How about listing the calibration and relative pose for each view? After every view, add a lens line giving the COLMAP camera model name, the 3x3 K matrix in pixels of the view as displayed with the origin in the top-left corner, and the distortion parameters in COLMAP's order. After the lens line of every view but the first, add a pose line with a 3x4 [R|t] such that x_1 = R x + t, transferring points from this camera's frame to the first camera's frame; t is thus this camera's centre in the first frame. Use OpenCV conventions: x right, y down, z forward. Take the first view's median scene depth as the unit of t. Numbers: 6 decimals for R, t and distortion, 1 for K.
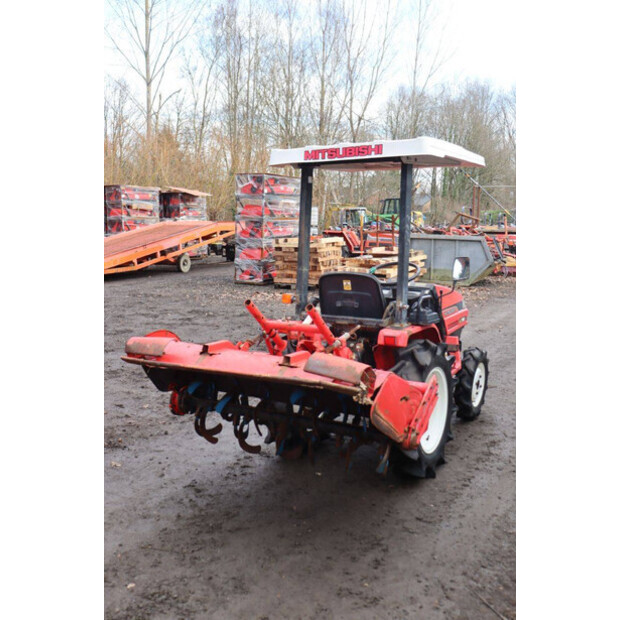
lens RADIAL K [[655.7, 0, 308.9], [0, 655.7, 311.9], [0, 0, 1]] dist [-0.012094, 0.000000]
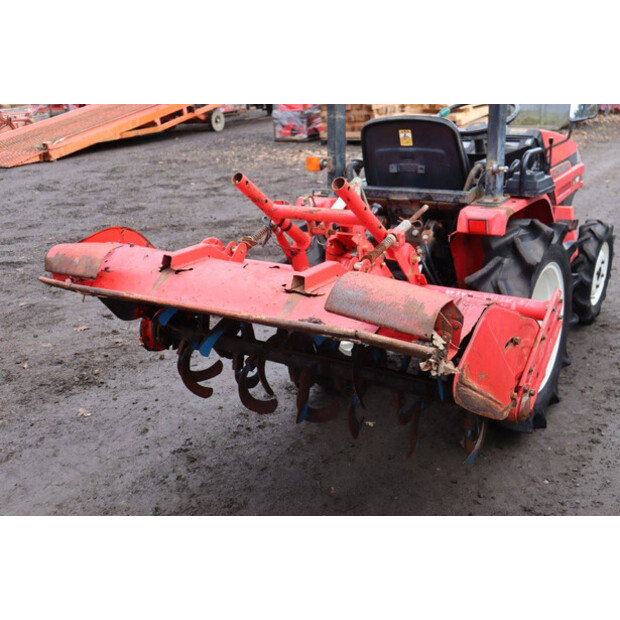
lens RADIAL K [[684.1, 0, 309.7], [0, 684.1, 297.4], [0, 0, 1]] dist [0.000121, 0.000000]
pose [[0.995279, -0.032060, -0.091613, 0.022188], [0.048461, 0.981946, 0.182848, -0.015575], [0.084097, -0.186424, 0.978863, 0.328162]]
